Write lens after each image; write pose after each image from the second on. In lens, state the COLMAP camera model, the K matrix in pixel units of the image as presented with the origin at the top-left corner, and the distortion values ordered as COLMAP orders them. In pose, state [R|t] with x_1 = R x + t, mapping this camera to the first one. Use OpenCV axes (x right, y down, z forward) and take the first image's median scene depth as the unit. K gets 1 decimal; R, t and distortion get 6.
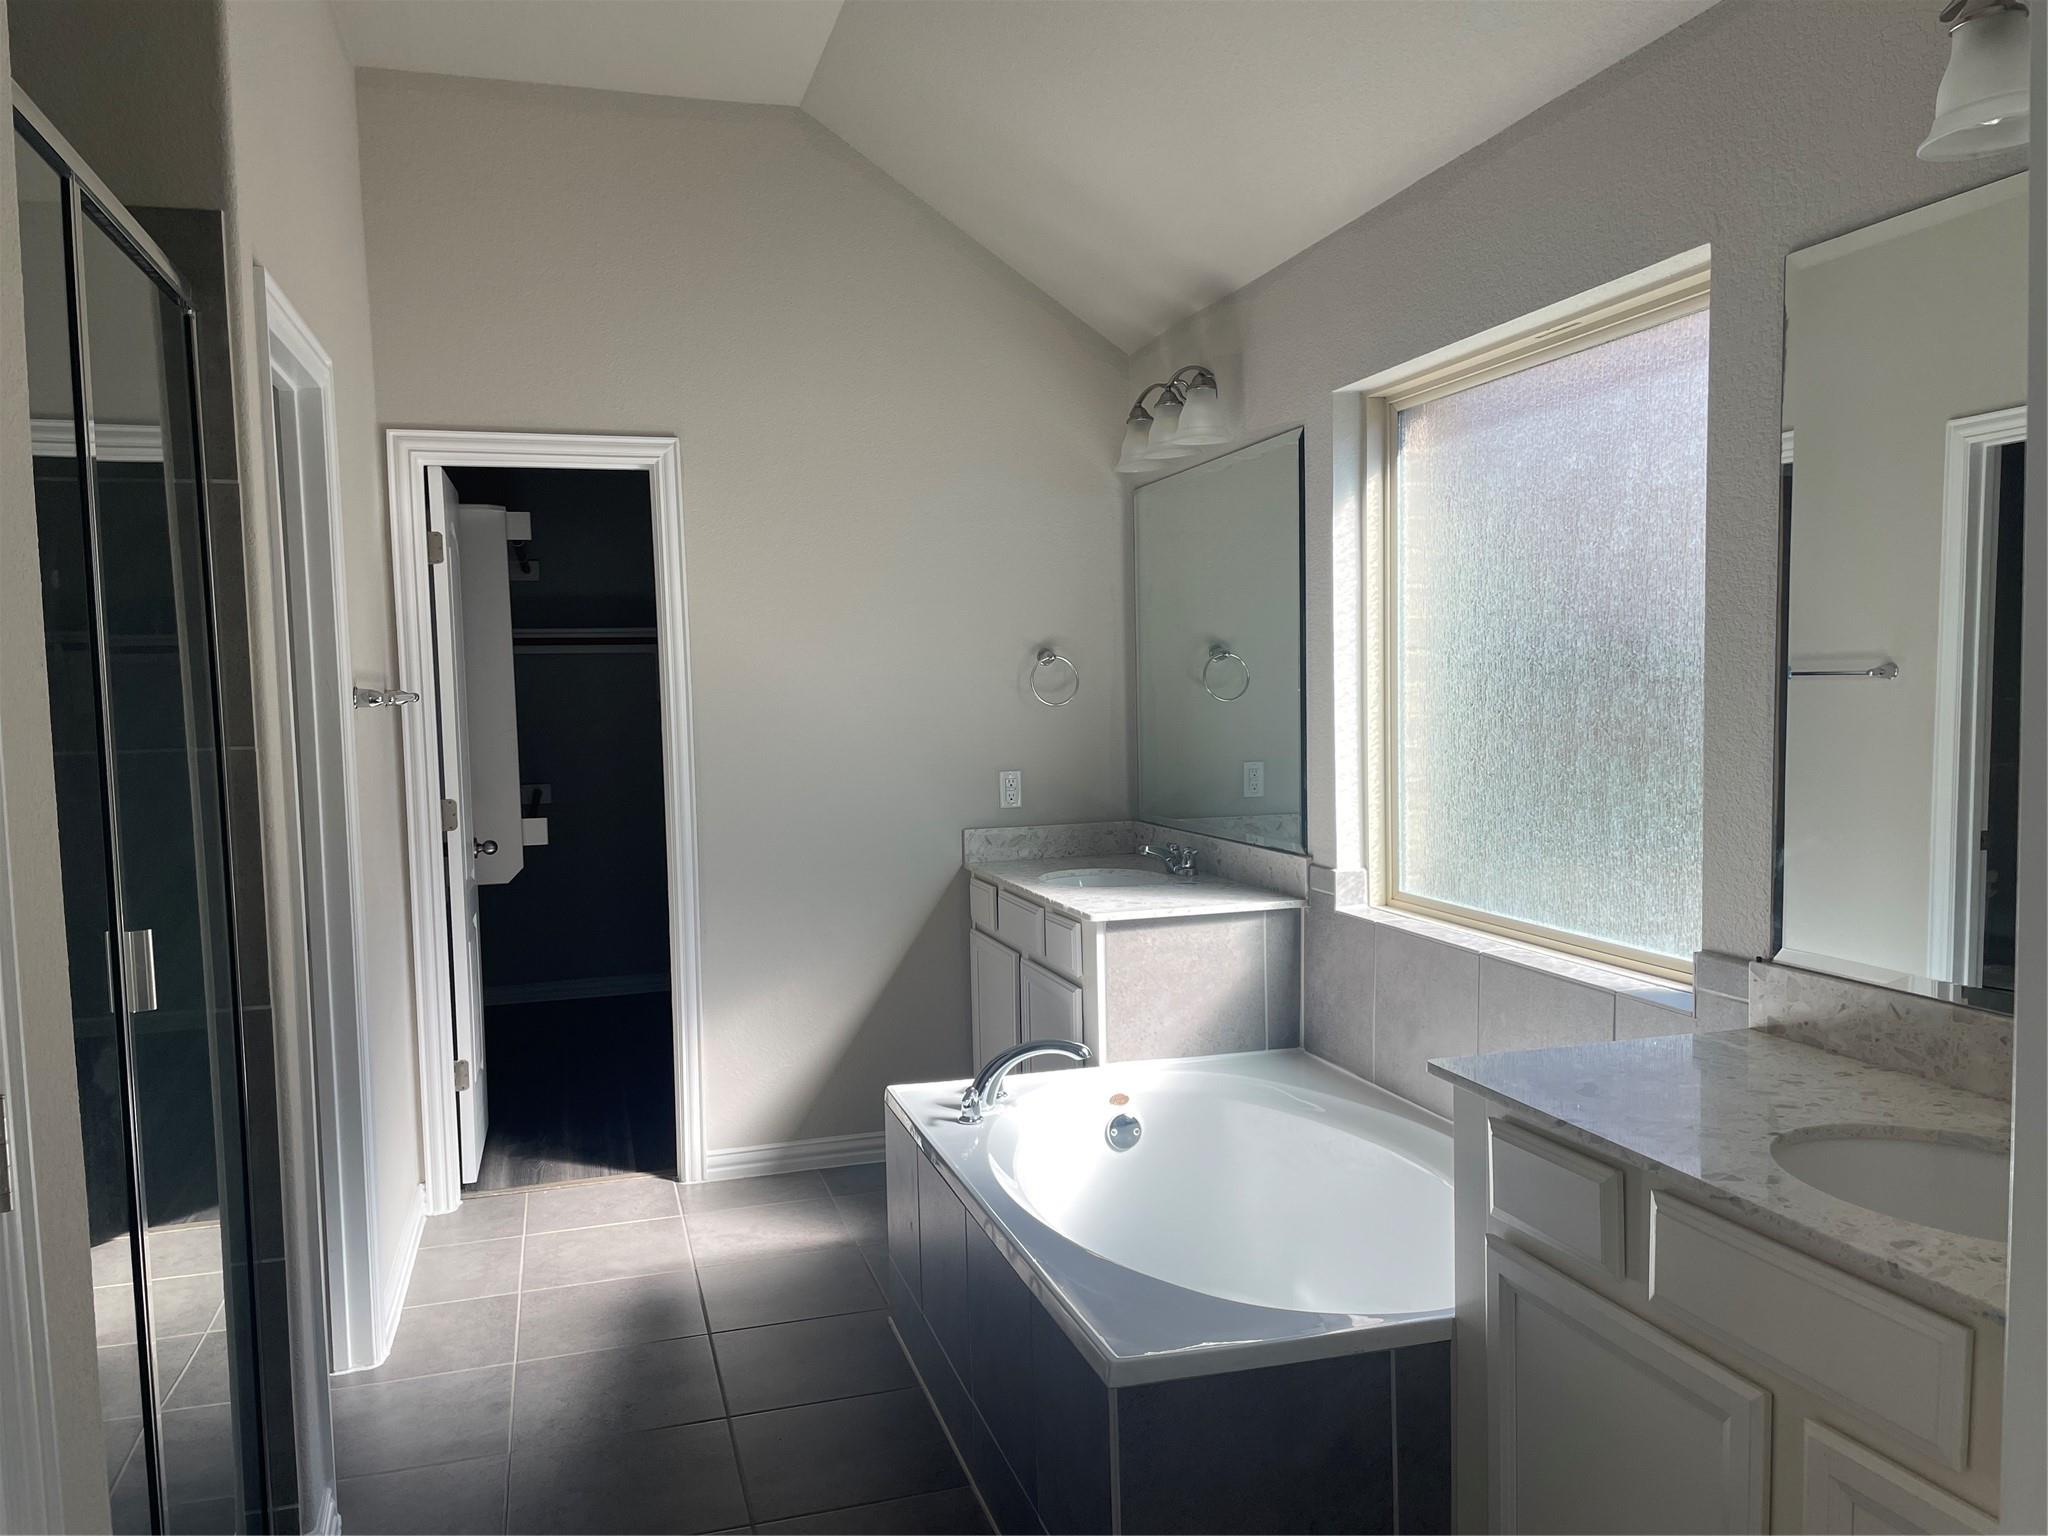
lens RADIAL K [[1539.9, 0, 1008.6], [0, 1539.9, 798.8], [0, 0, 1]] dist [0.092529, -0.118375]
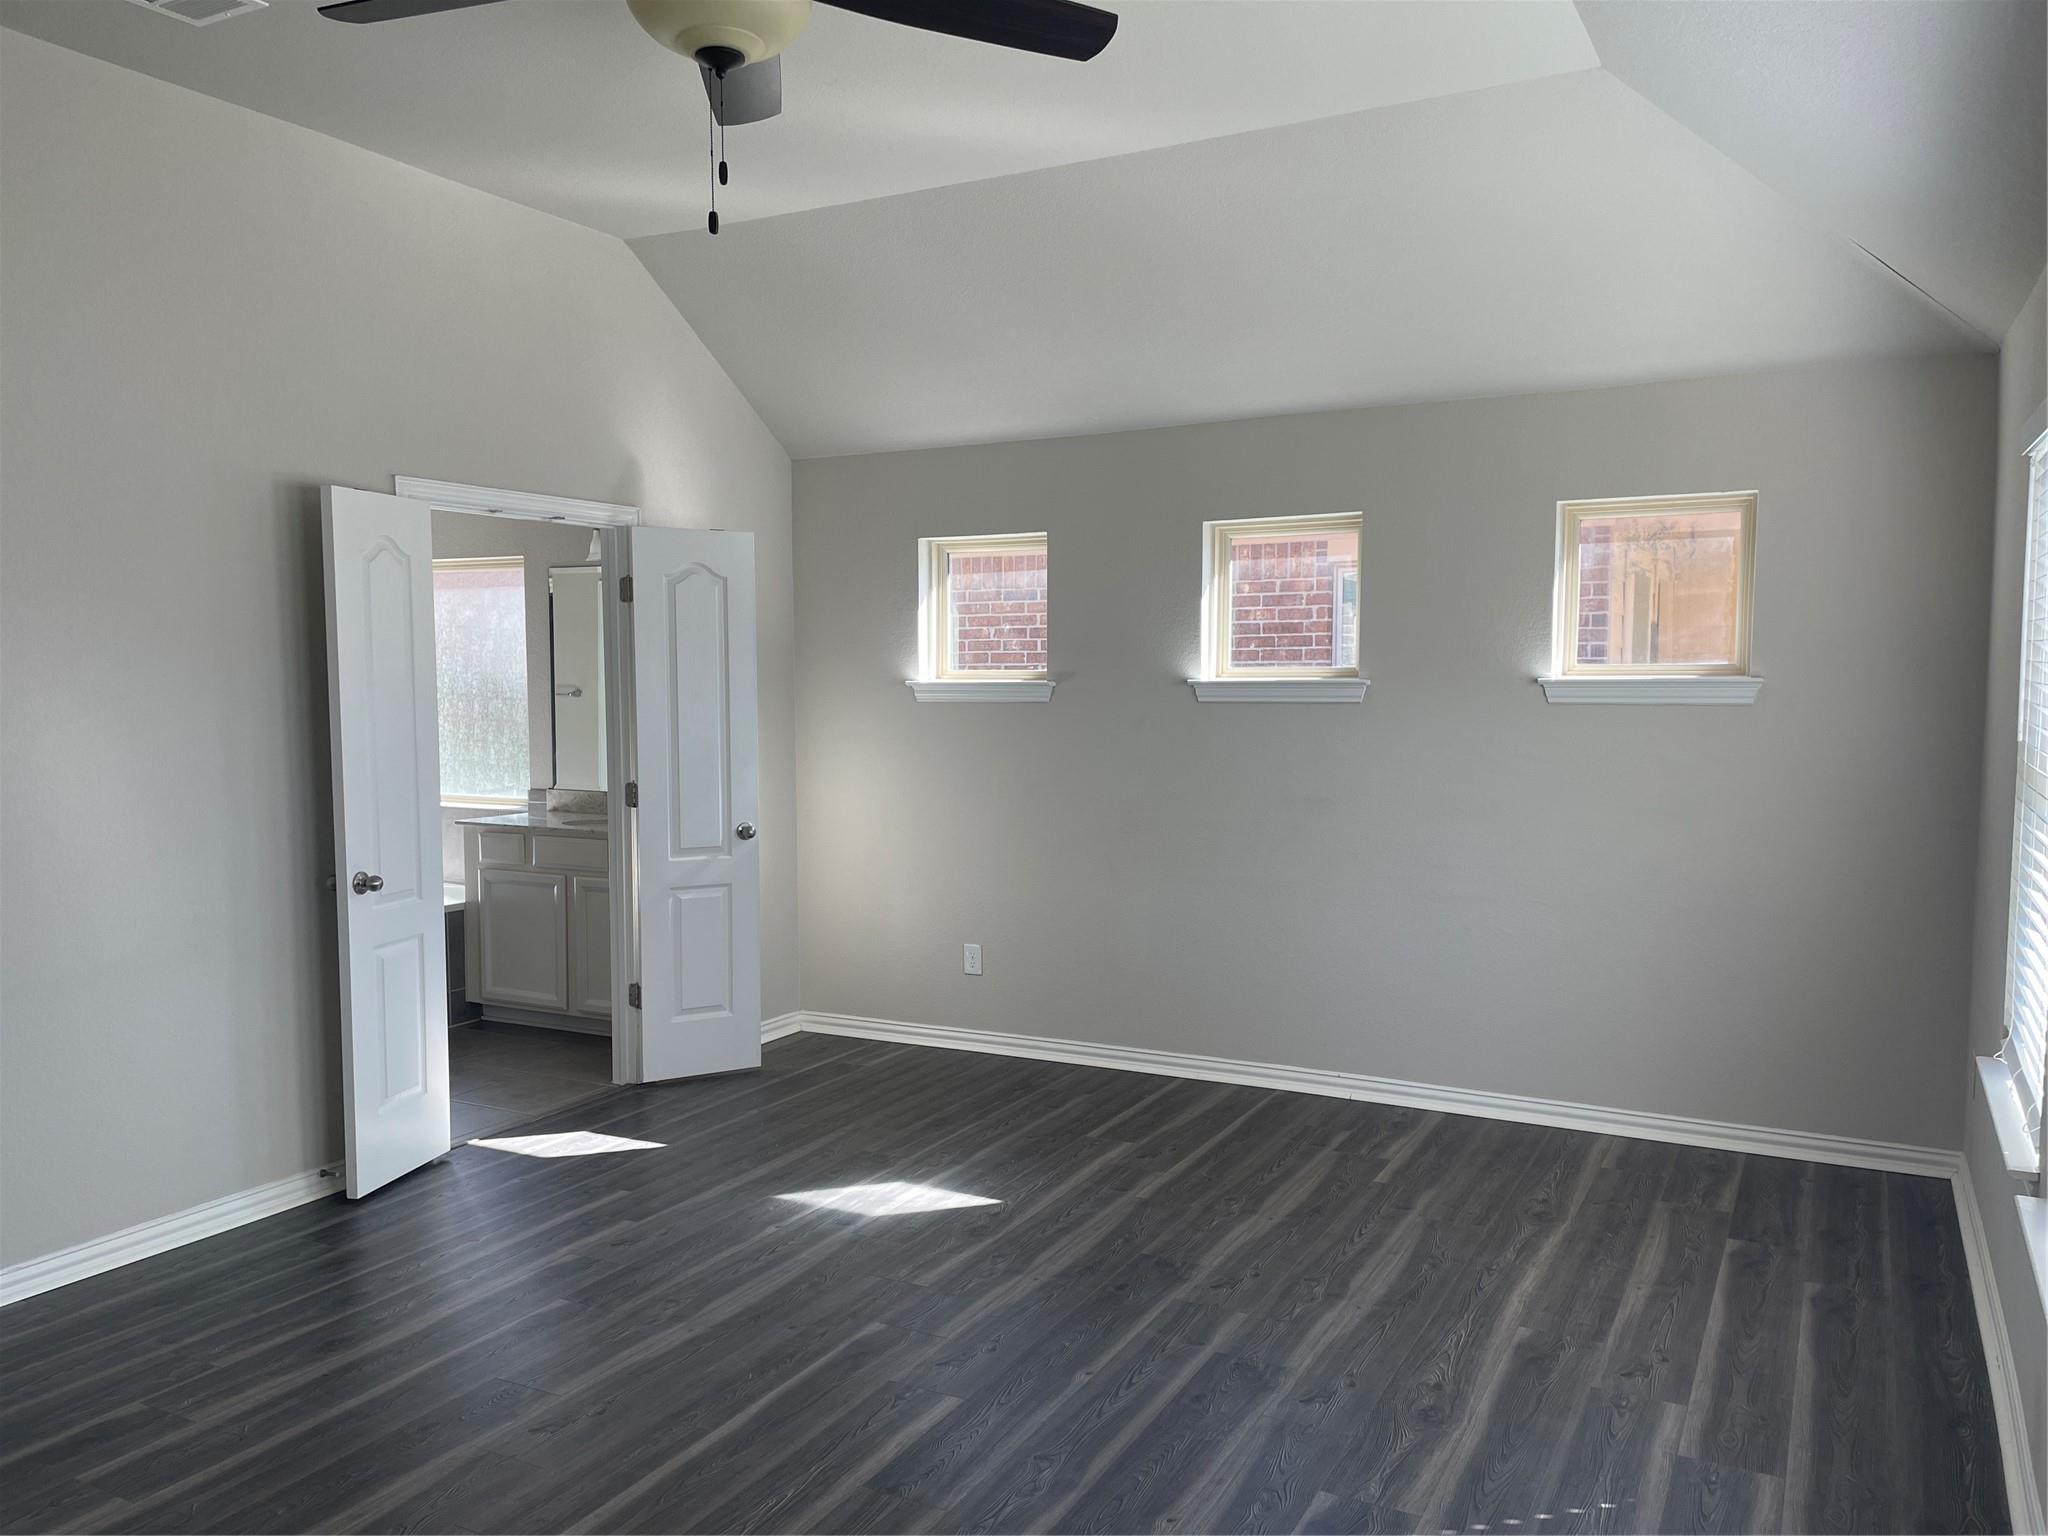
lens RADIAL K [[1539.9, 0, 1025.4], [0, 1539.9, 778.2], [0, 0, 1]] dist [0.092529, -0.118375]
pose [[0.697671, -0.024619, 0.715995, -0.685499], [0.036608, 0.999329, -0.001310, 0.076434], [-0.715482, 0.027126, 0.698104, -1.176851]]
